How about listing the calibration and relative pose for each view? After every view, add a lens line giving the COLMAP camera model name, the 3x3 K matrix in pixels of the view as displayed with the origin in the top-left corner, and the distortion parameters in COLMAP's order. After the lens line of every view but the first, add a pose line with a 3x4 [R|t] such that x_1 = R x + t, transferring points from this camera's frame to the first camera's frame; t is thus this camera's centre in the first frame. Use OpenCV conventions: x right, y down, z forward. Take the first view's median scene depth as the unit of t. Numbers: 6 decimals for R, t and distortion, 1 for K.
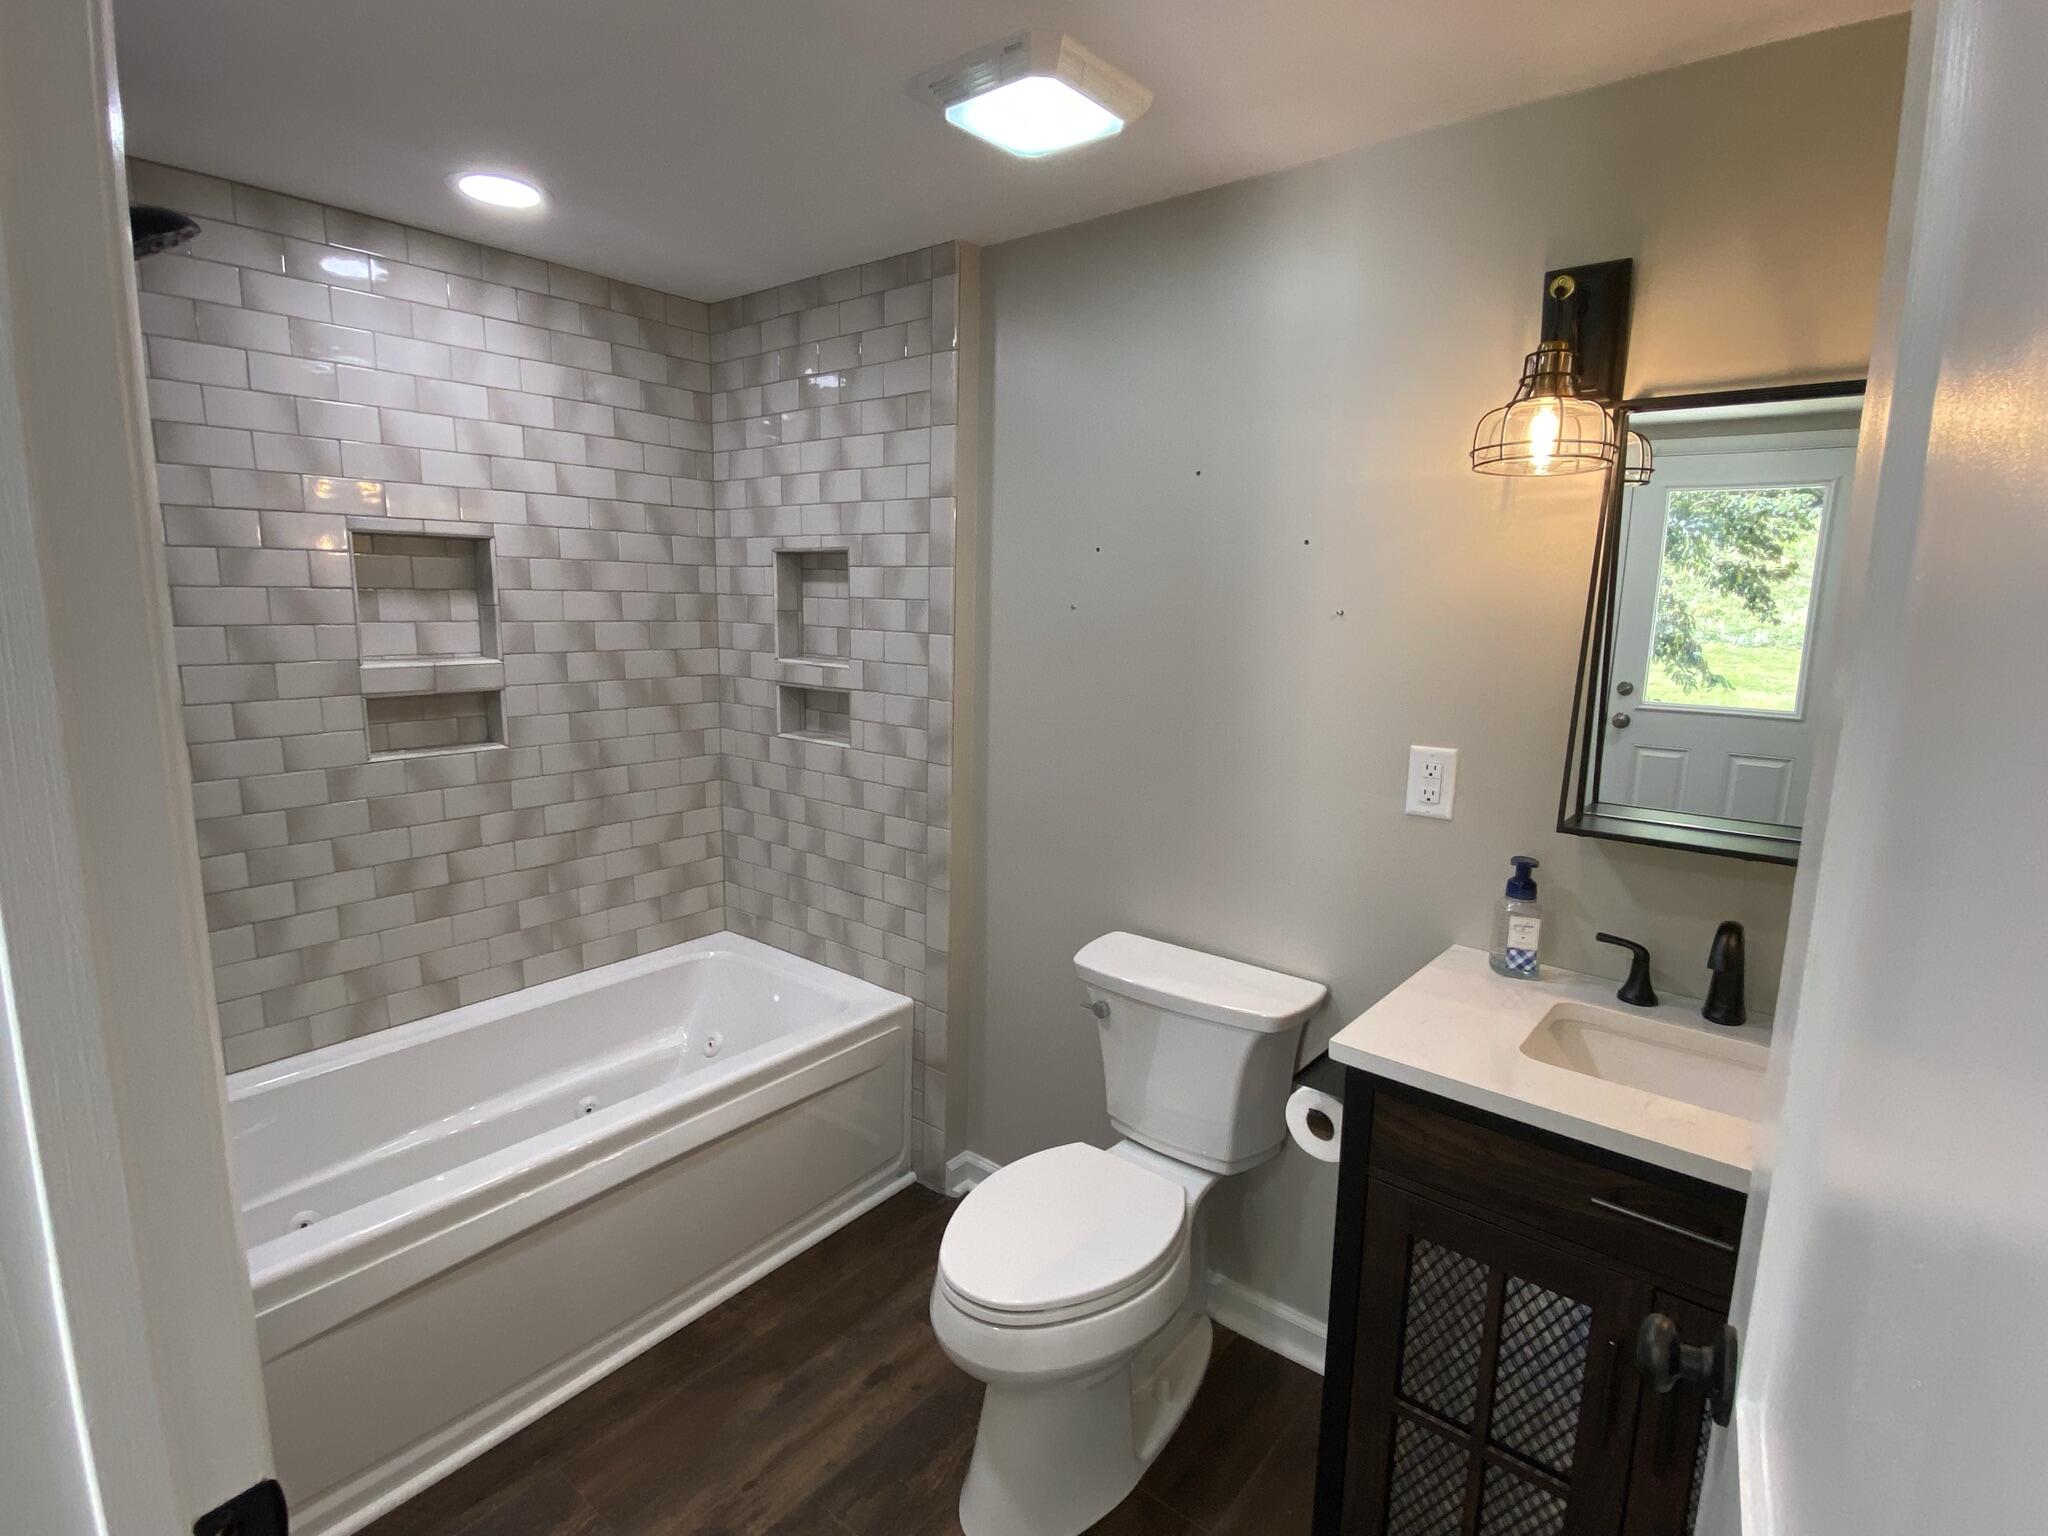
lens RADIAL K [[1002.5, 0, 1021.3], [0, 1002.5, 760.1], [0, 0, 1]] dist [0.038895, -0.031308]
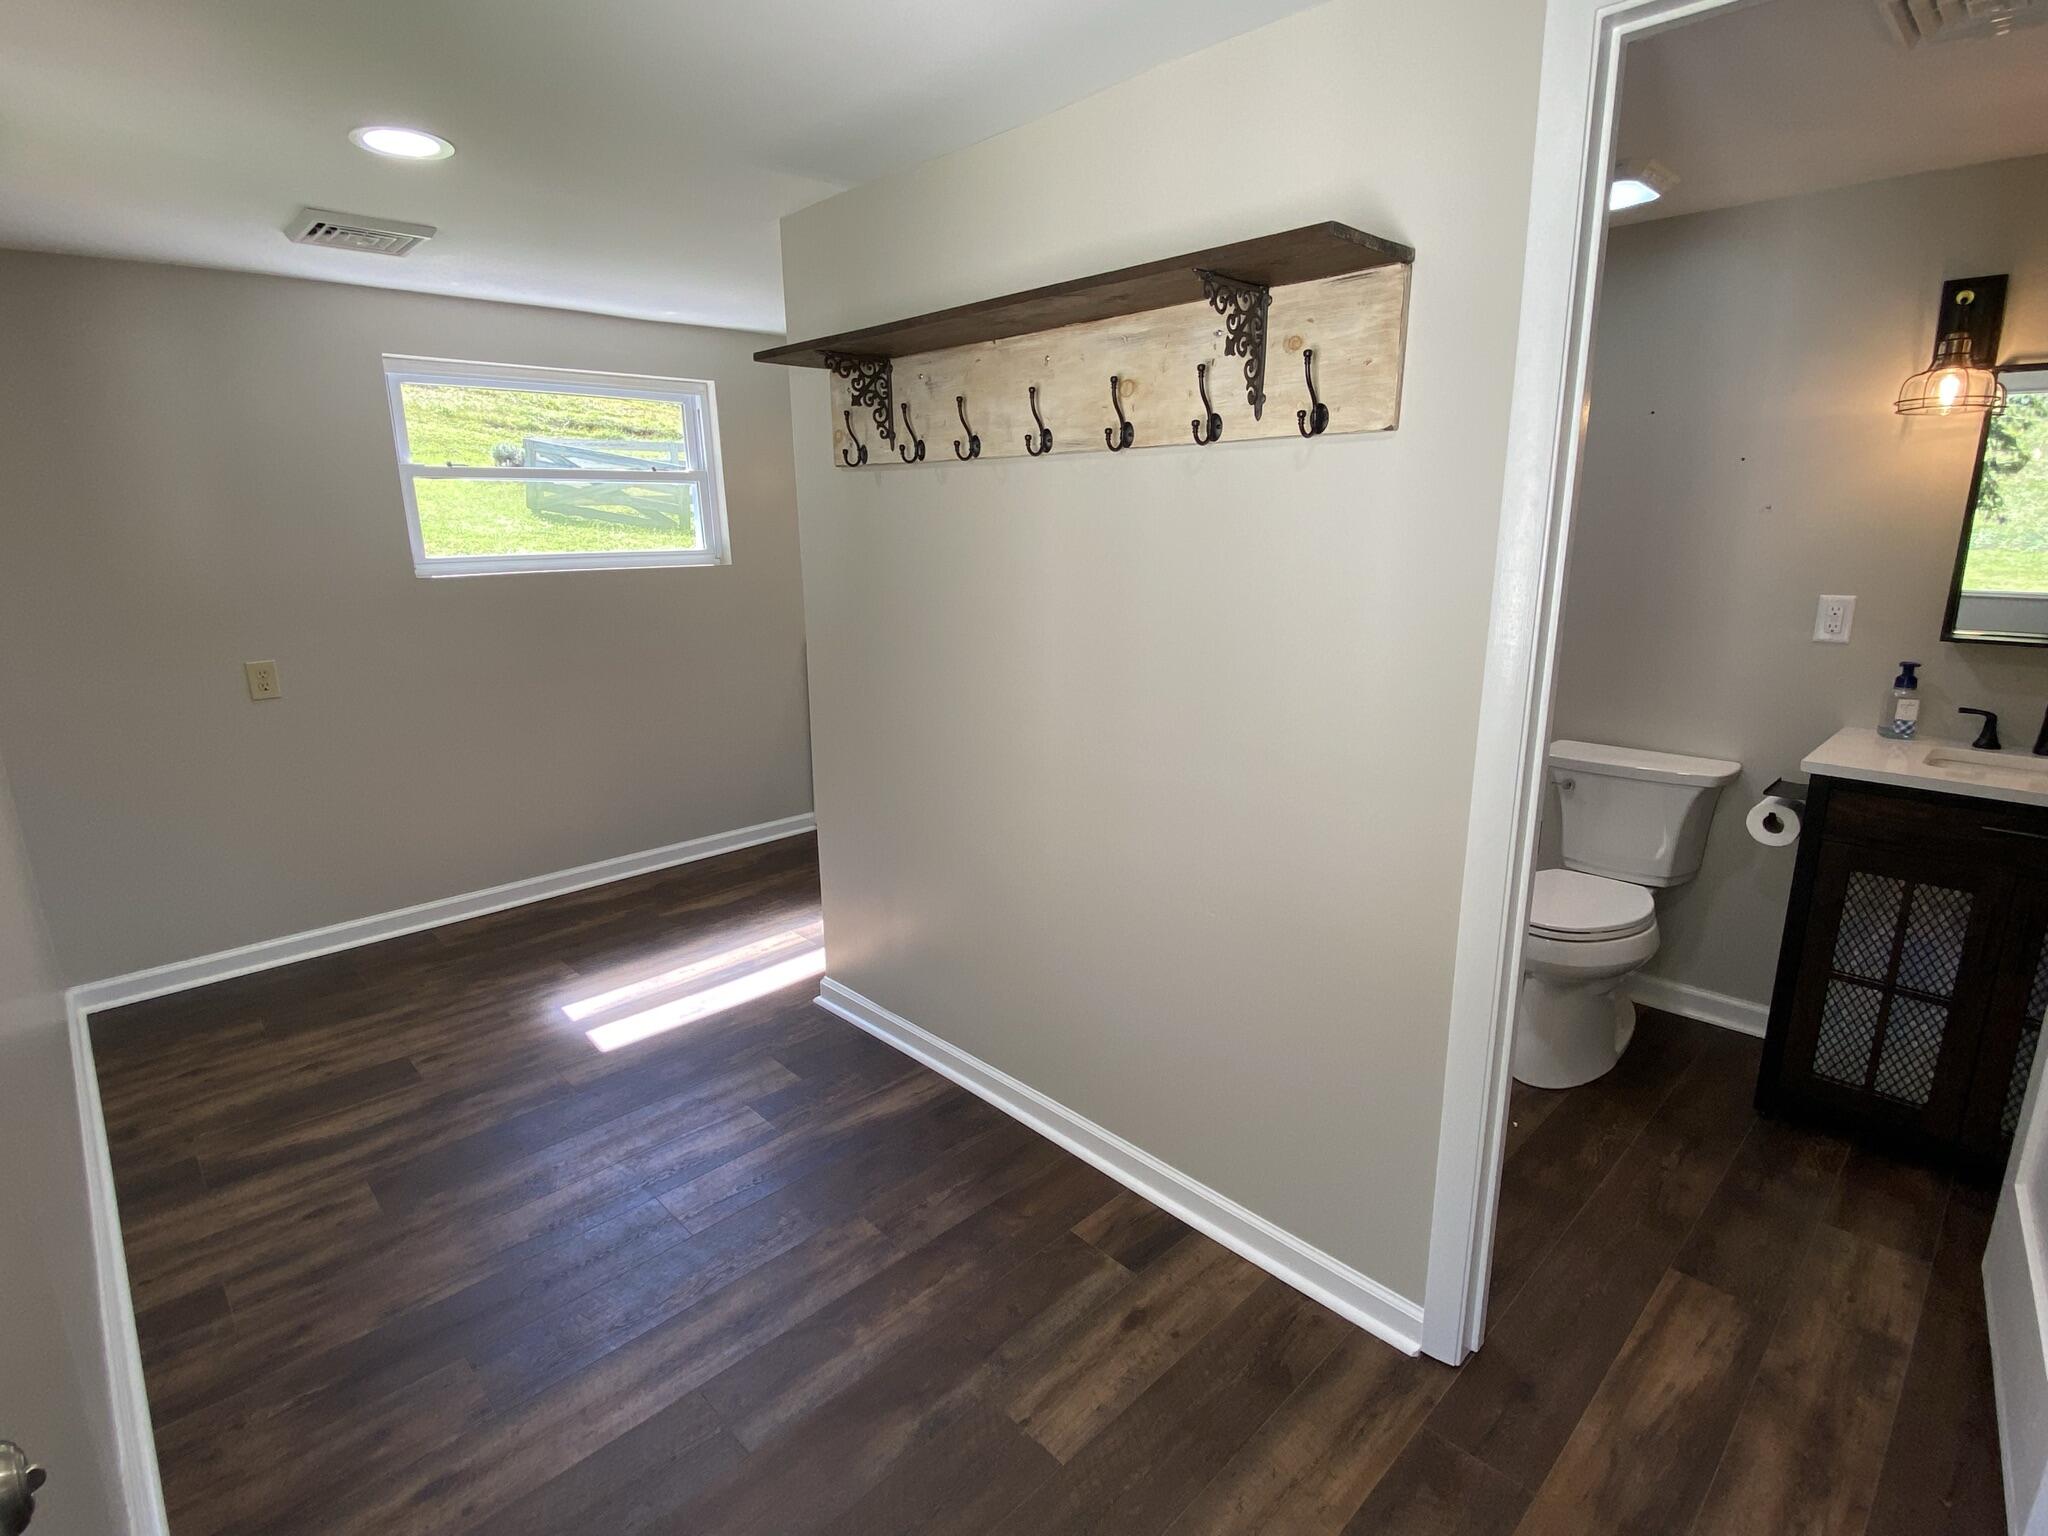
lens RADIAL K [[1015.4, 0, 1024.1], [0, 1015.4, 759.6], [0, 0, 1]] dist [0.057565, -0.039452]
pose [[0.993927, -0.006879, -0.109830, -0.689182], [0.014154, 0.997746, 0.065593, 0.123835], [0.109131, -0.066749, 0.991784, -0.750046]]
